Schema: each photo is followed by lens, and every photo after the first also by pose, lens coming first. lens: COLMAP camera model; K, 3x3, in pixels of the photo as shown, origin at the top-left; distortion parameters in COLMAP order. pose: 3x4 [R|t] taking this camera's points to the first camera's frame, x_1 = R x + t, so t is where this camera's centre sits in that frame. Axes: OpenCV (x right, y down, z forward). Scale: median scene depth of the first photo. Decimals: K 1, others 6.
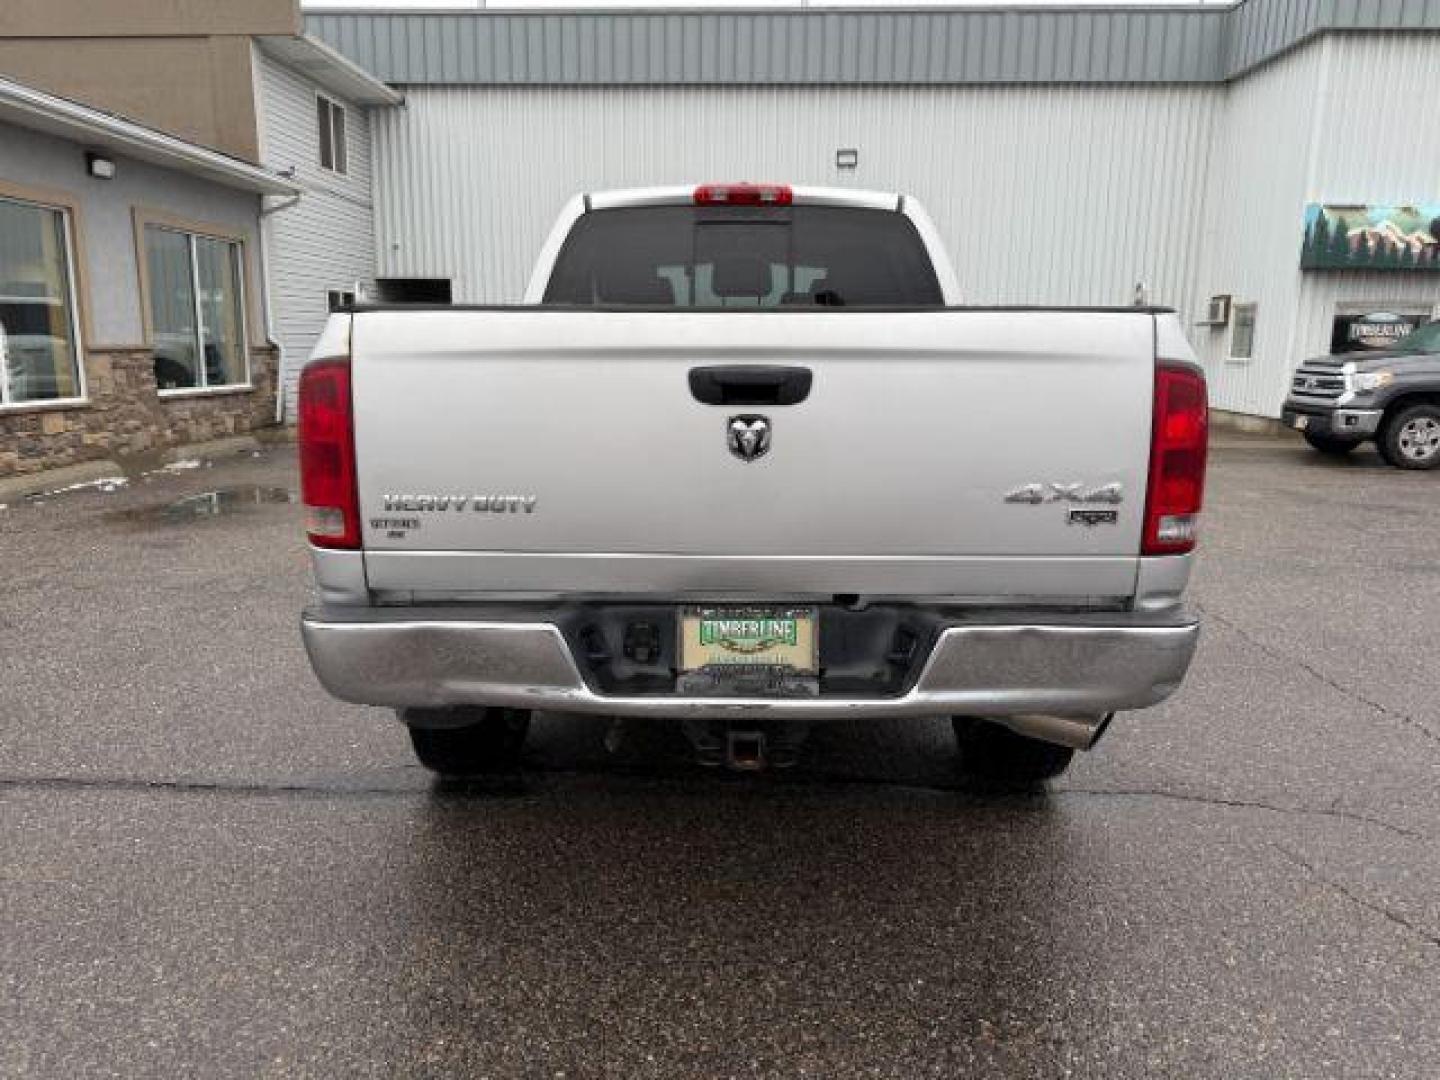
lens RADIAL K [[1012.7, 0, 719.8], [0, 1012.7, 535.5], [0, 0, 1]] dist [0.012662, -0.012664]
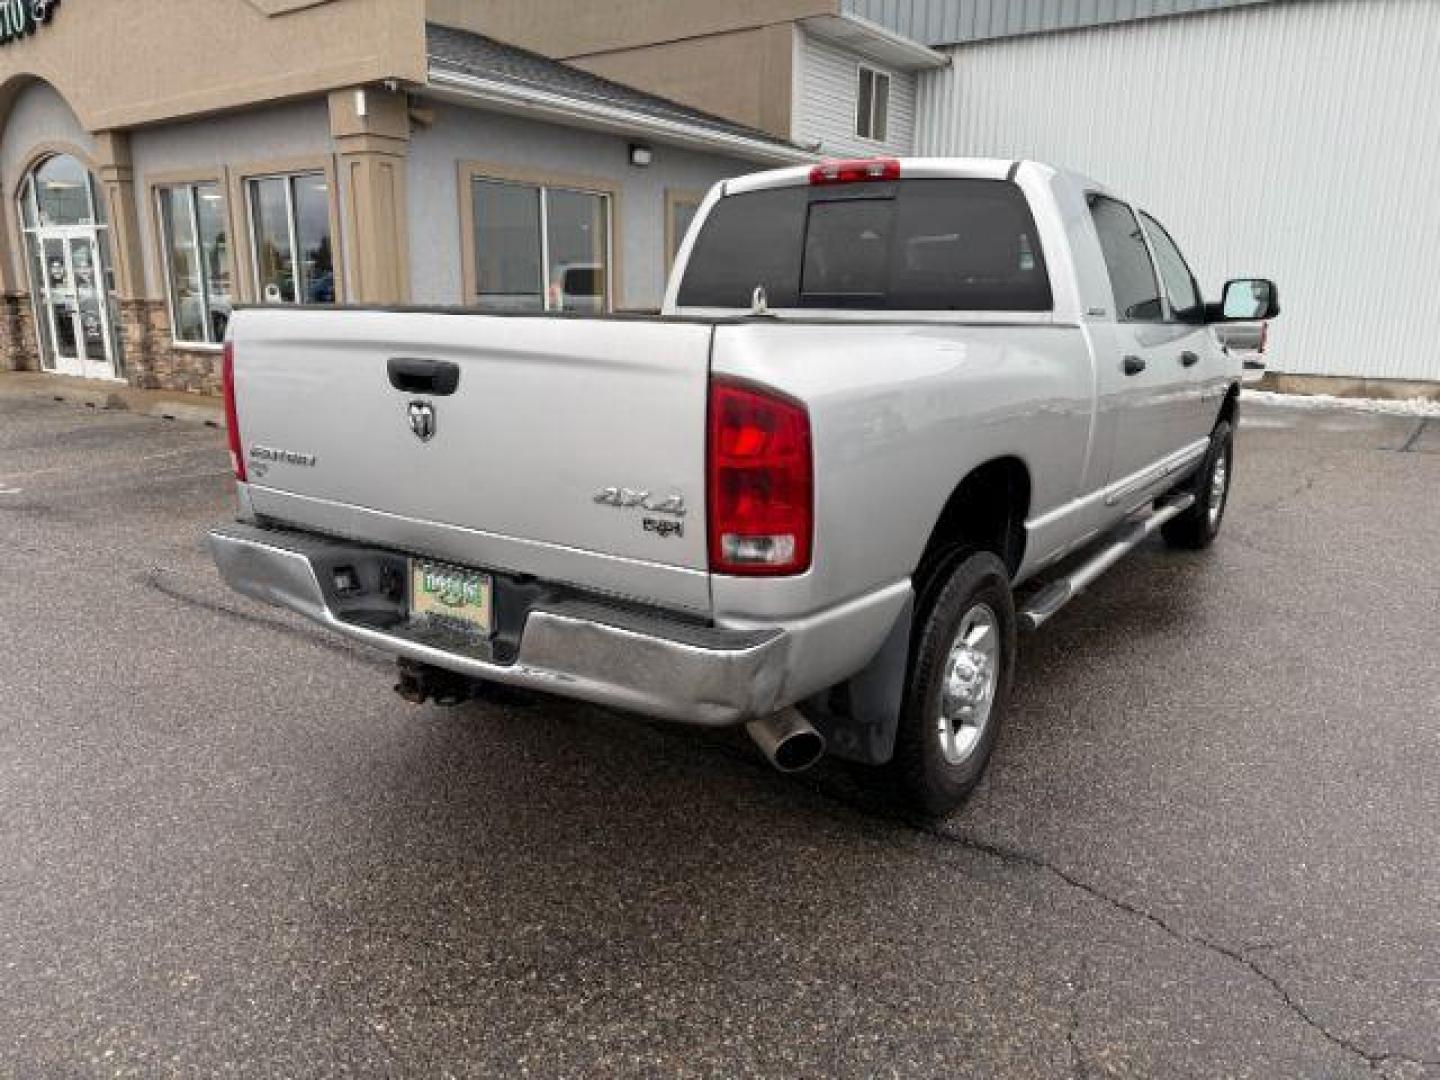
lens RADIAL K [[1012.7, 0, 722.2], [0, 1012.7, 540.2], [0, 0, 1]] dist [0.012662, -0.012664]
pose [[0.834914, 0.133687, -0.533898, 0.488106], [-0.108601, 0.990996, 0.078312, -0.045629], [0.539560, -0.007402, 0.841915, 0.101708]]
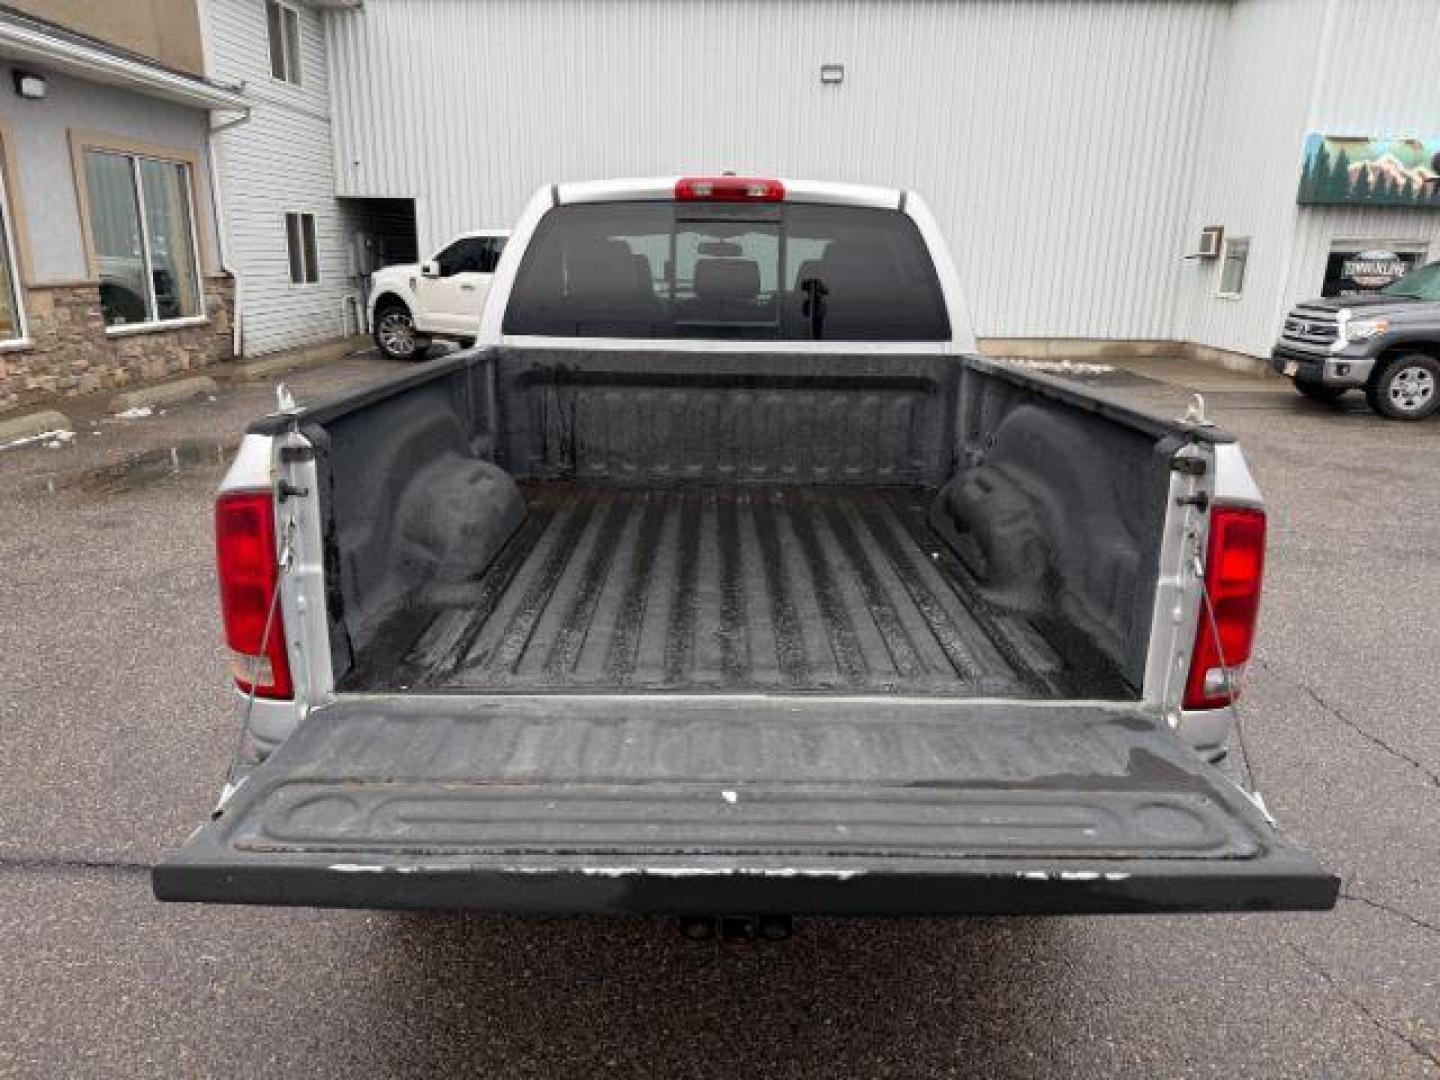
lens RADIAL K [[1012.7, 0, 719.4], [0, 1012.7, 541.1], [0, 0, 1]] dist [0.012662, -0.012664]
pose [[0.999712, 0.003470, 0.023744, -0.005769], [-0.005638, 0.995756, 0.091860, -0.107149], [-0.023324, -0.091968, 0.995489, 0.073062]]
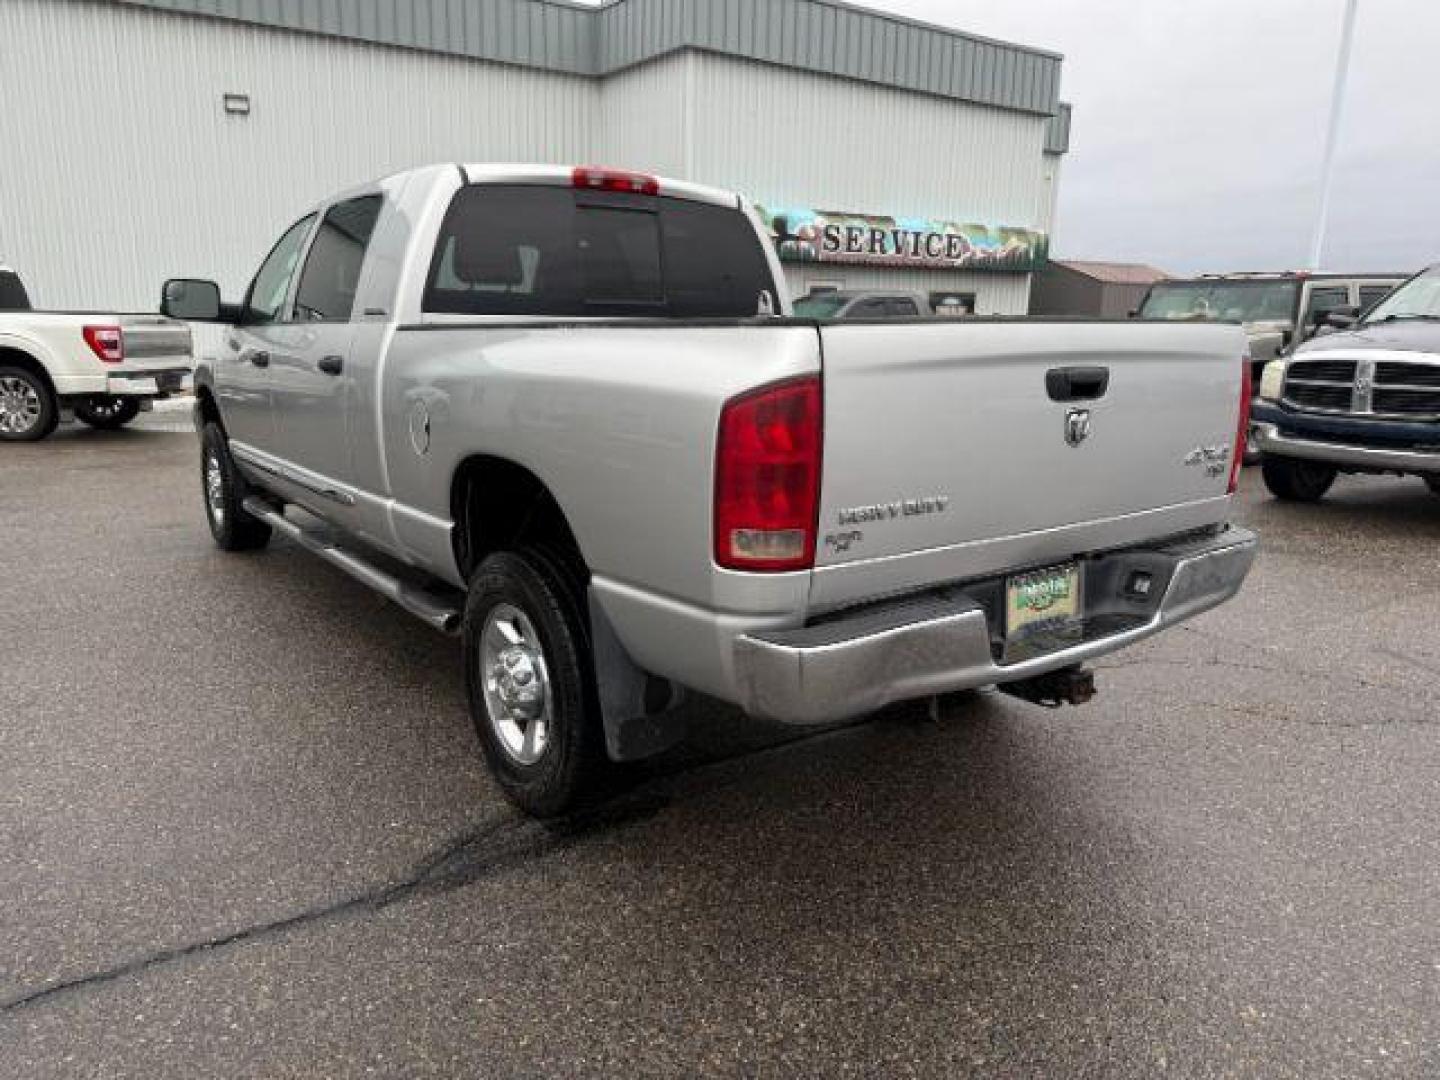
lens RADIAL K [[1012.7, 0, 710.0], [0, 1012.7, 538.8], [0, 0, 1]] dist [0.012662, -0.012664]
pose [[0.801183, -0.126573, 0.584880, -0.525908], [0.105175, 0.991945, 0.070595, -0.049080], [-0.589104, 0.004955, 0.808042, 0.146243]]
